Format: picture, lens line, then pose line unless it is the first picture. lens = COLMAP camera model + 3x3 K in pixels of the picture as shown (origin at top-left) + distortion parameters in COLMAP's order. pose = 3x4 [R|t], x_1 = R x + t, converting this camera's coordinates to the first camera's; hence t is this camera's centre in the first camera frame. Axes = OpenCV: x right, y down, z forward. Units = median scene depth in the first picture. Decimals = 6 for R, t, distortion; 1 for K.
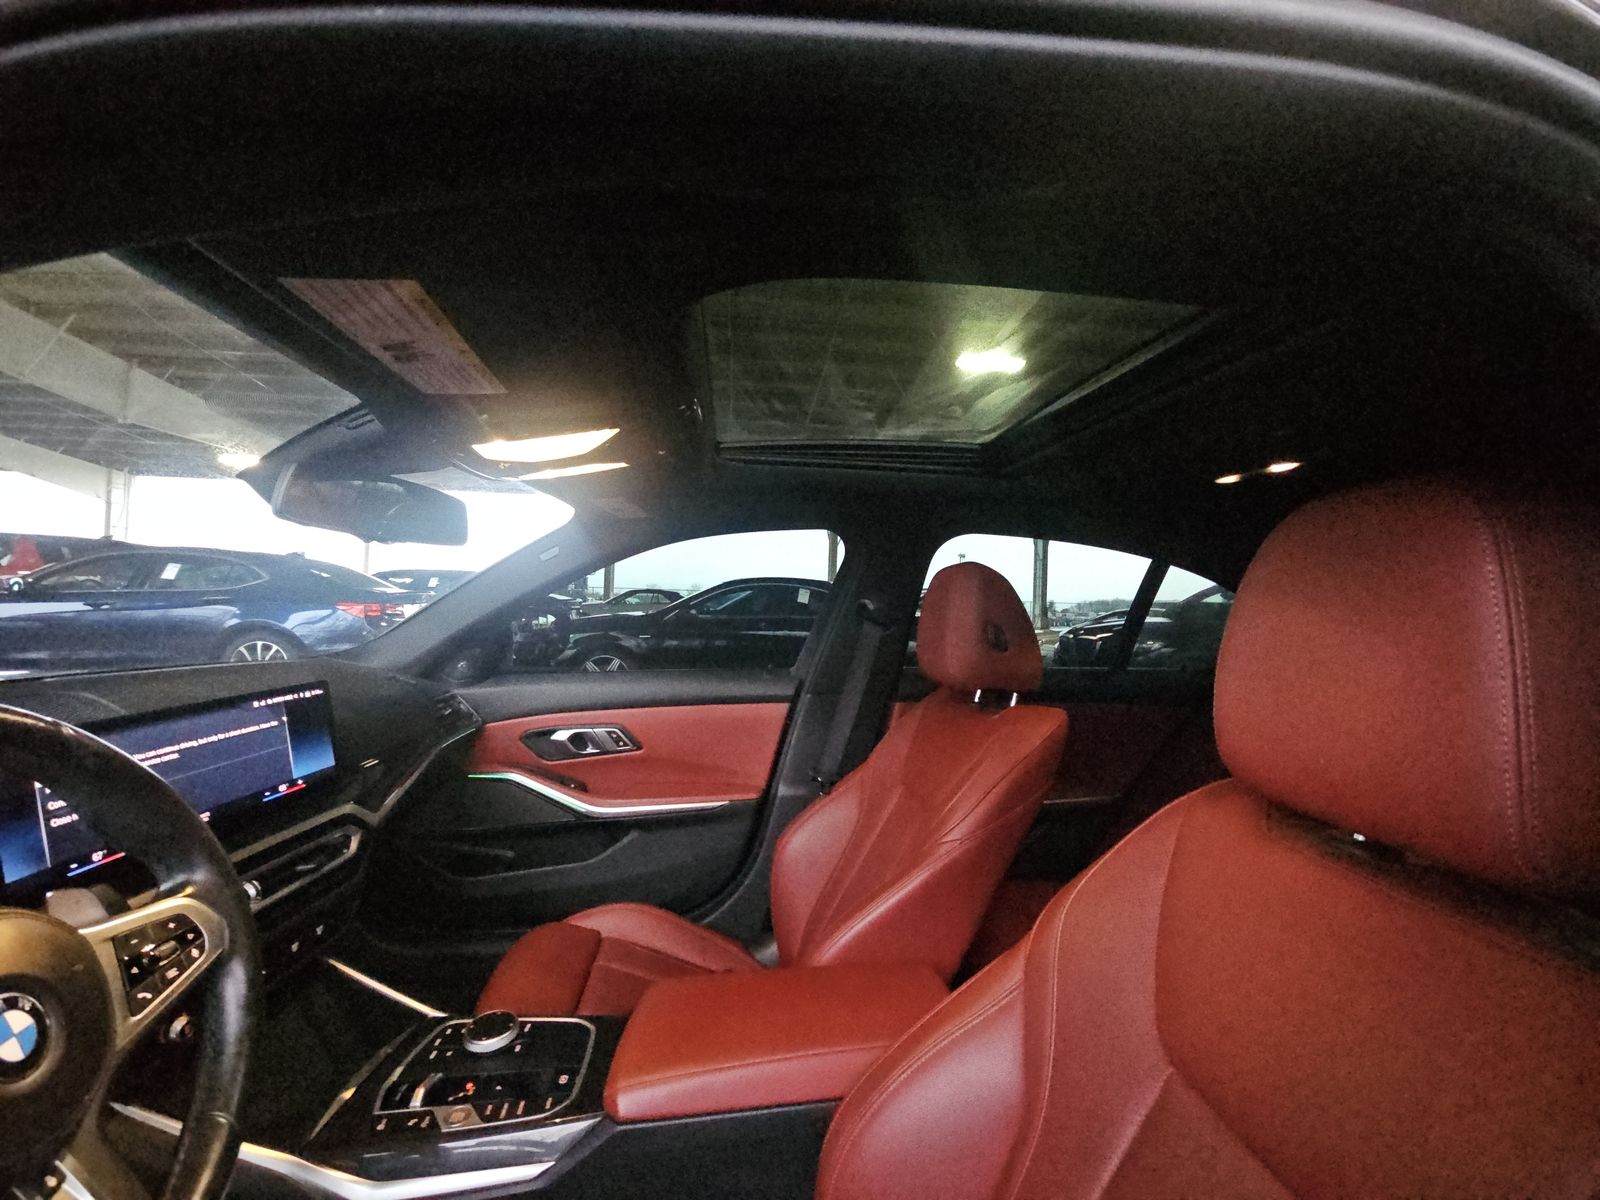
lens RADIAL K [[646.2, 0, 800.8], [0, 646.2, 596.0], [0, 0, 1]] dist [0.009187, -0.006242]
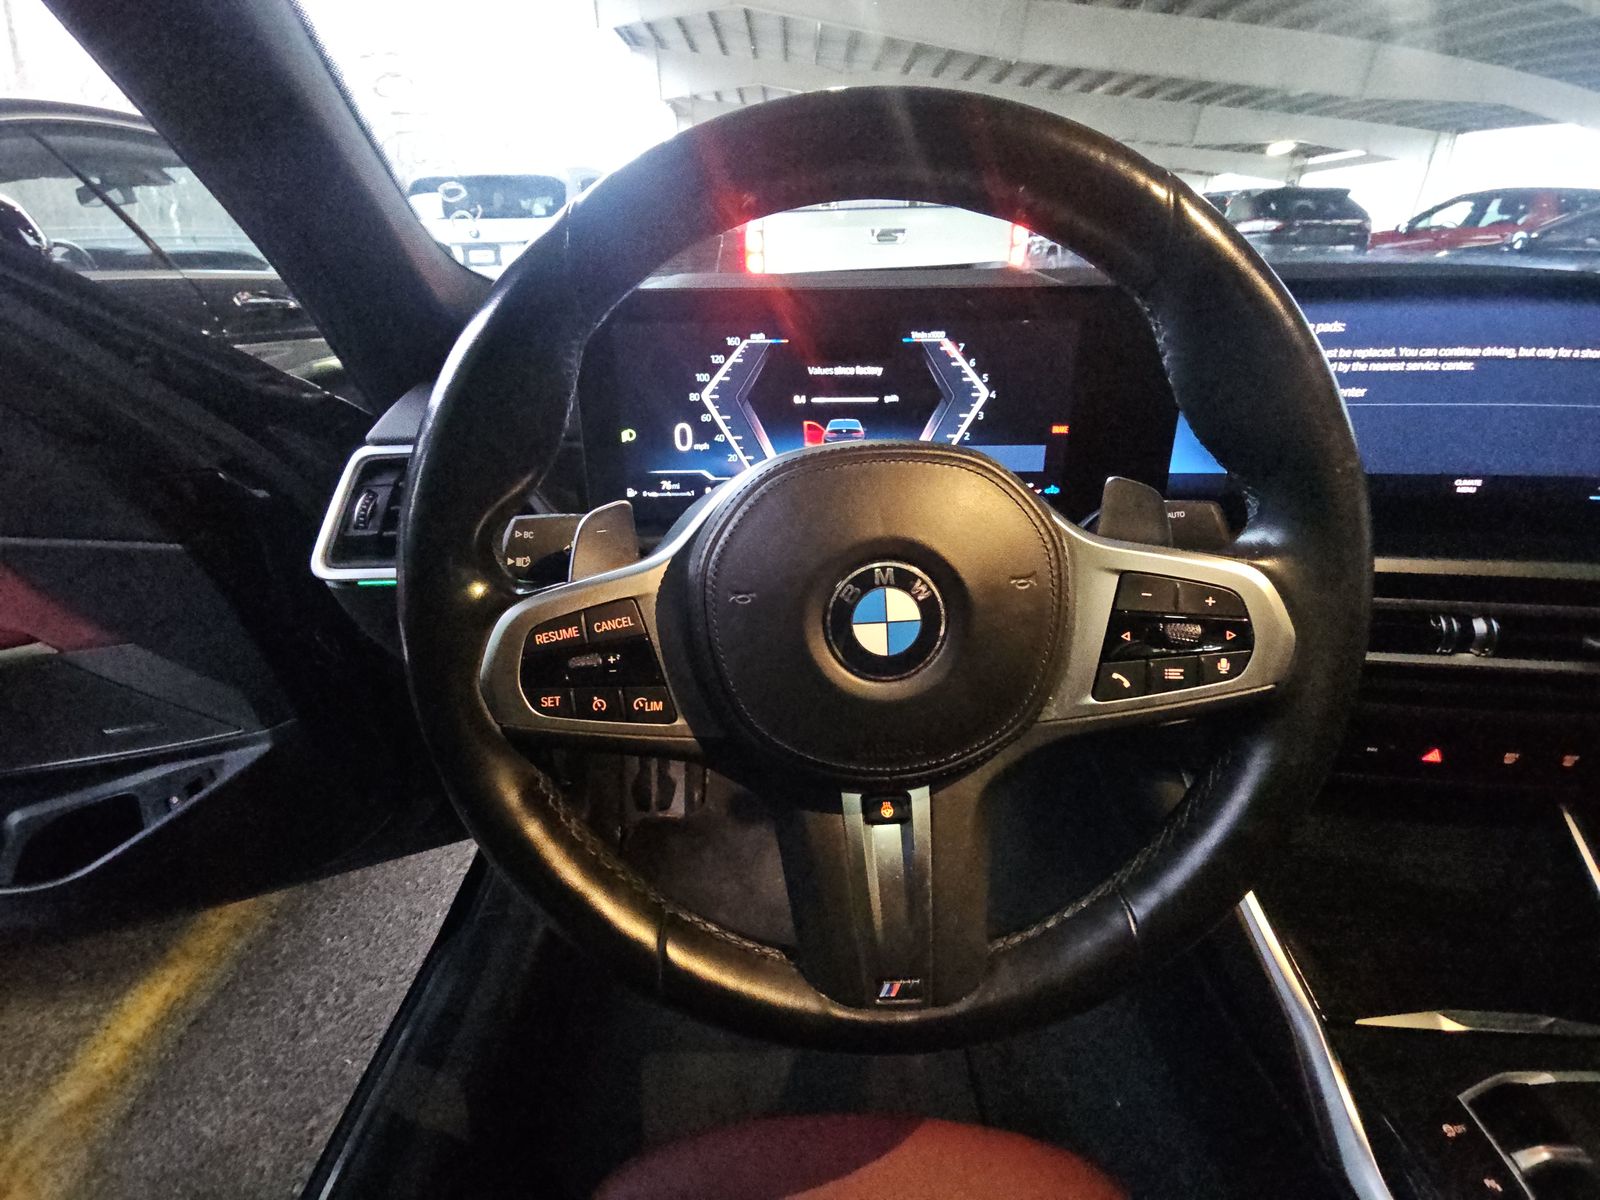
lens RADIAL K [[646.2, 0, 793.1], [0, 646.2, 594.7], [0, 0, 1]] dist [0.009187, -0.006242]
pose [[-0.107278, 0.436633, -0.893221, -0.193901], [0.012416, 0.898923, 0.437930, 0.112857], [0.994152, 0.035890, -0.101856, 0.311155]]
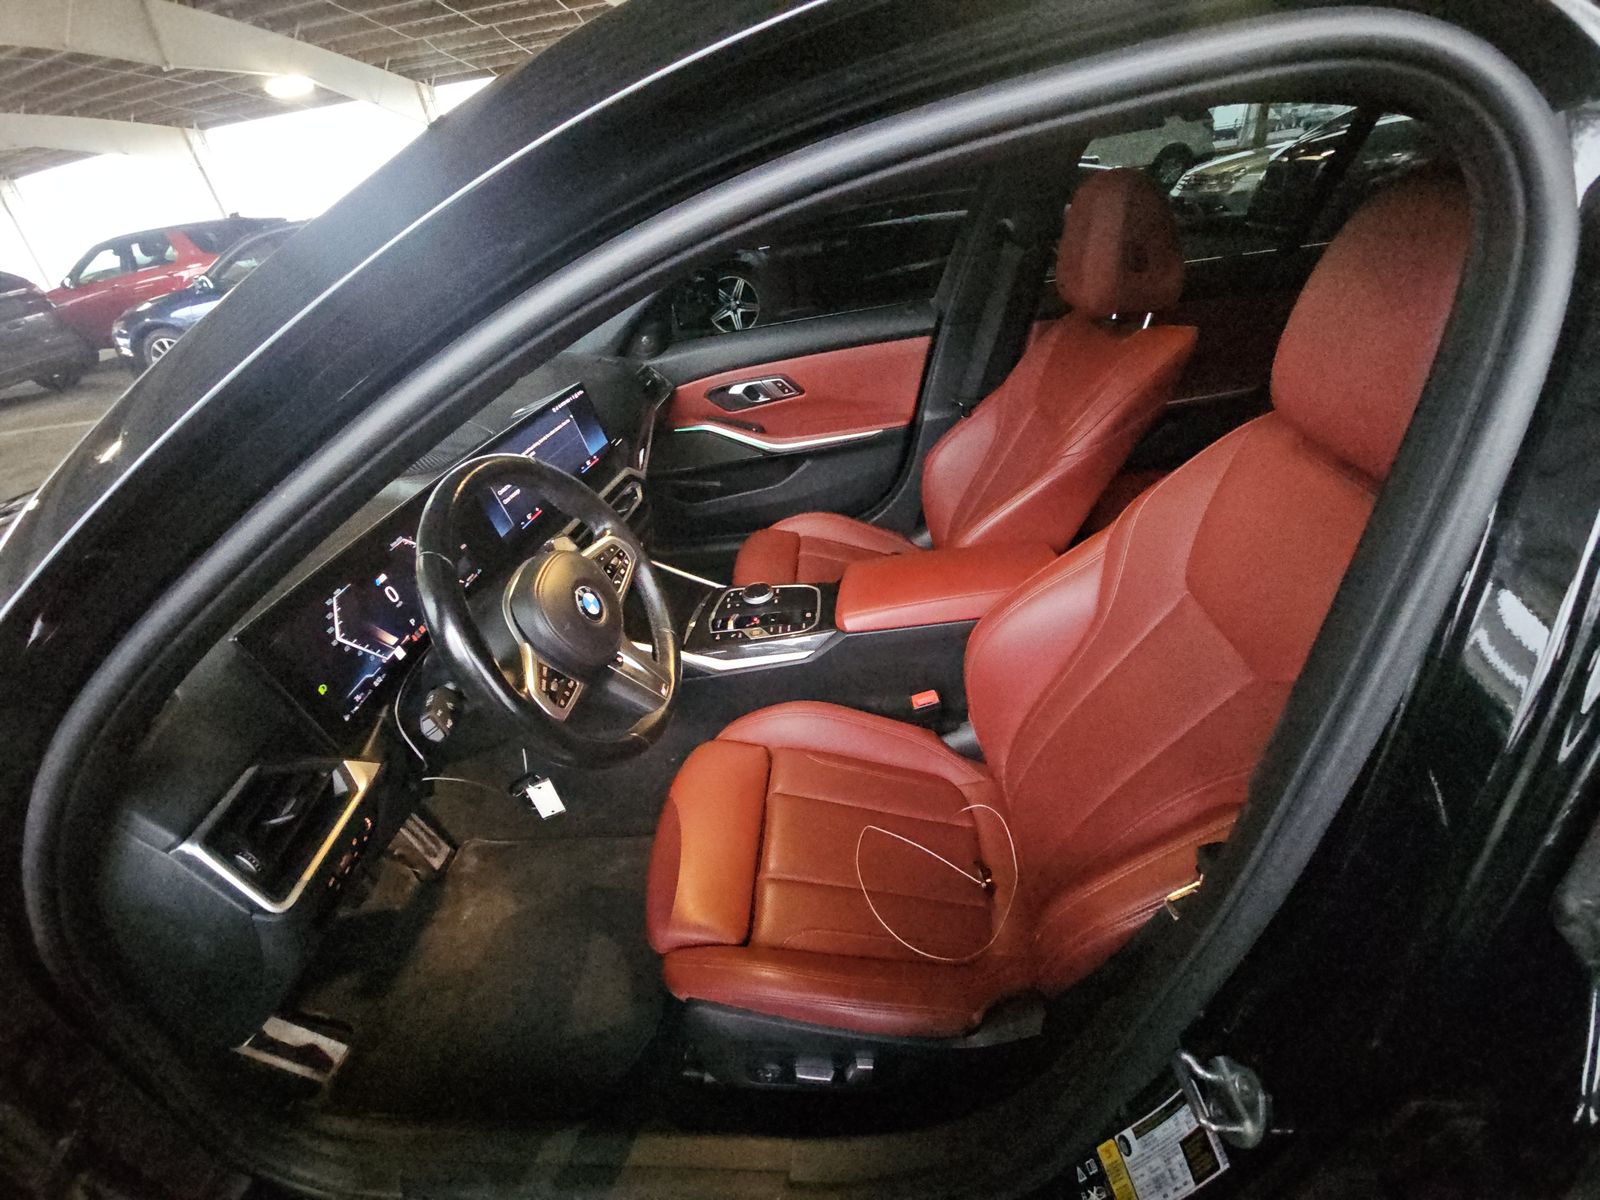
lens RADIAL K [[646.2, 0, 800.8], [0, 646.2, 601.8], [0, 0, 1]] dist [0.009187, -0.006242]
pose [[0.974366, -0.037098, -0.221889, -0.008083], [0.156352, 0.820840, 0.549341, -0.142102], [0.161756, -0.569952, 0.805599, -0.231229]]
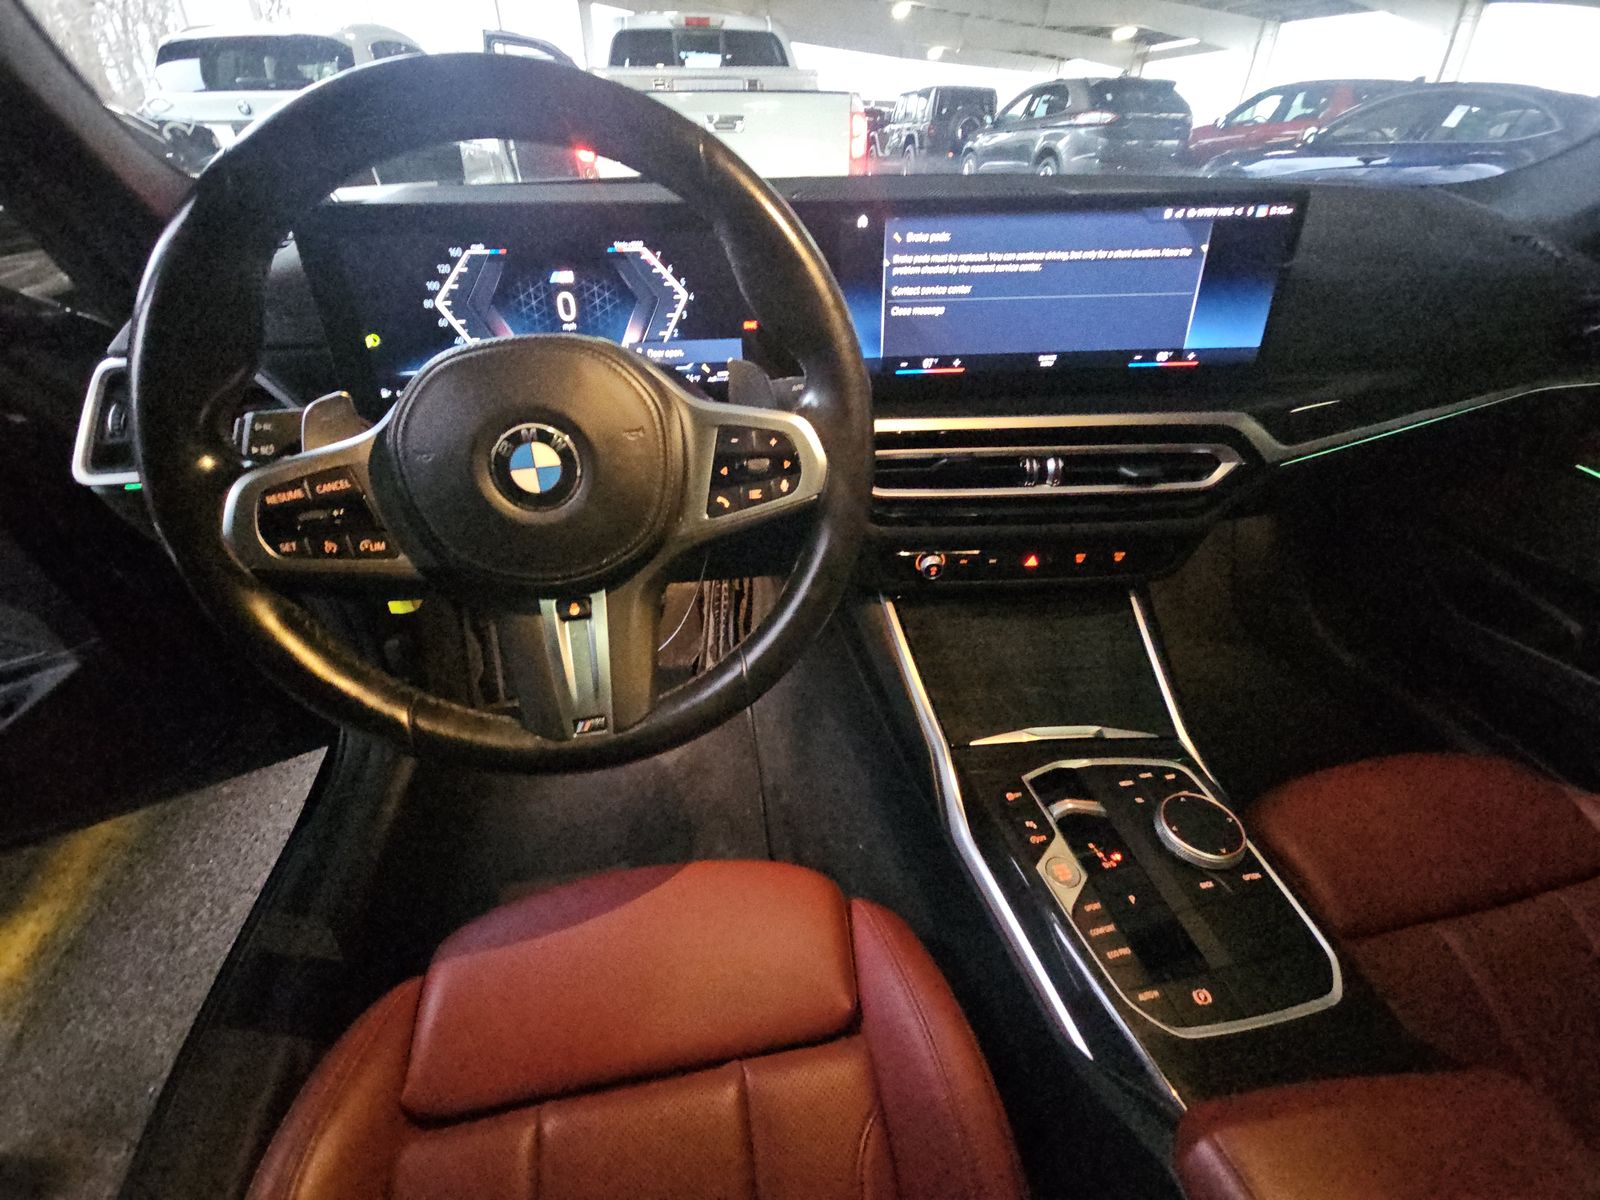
lens RADIAL K [[646.2, 0, 793.8], [0, 646.2, 596.1], [0, 0, 1]] dist [0.009187, -0.006242]
pose [[0.074741, 0.551154, -0.831049, -0.079396], [0.003587, 0.833226, 0.552920, 0.096402], [0.997197, -0.044307, 0.060299, 0.431490]]
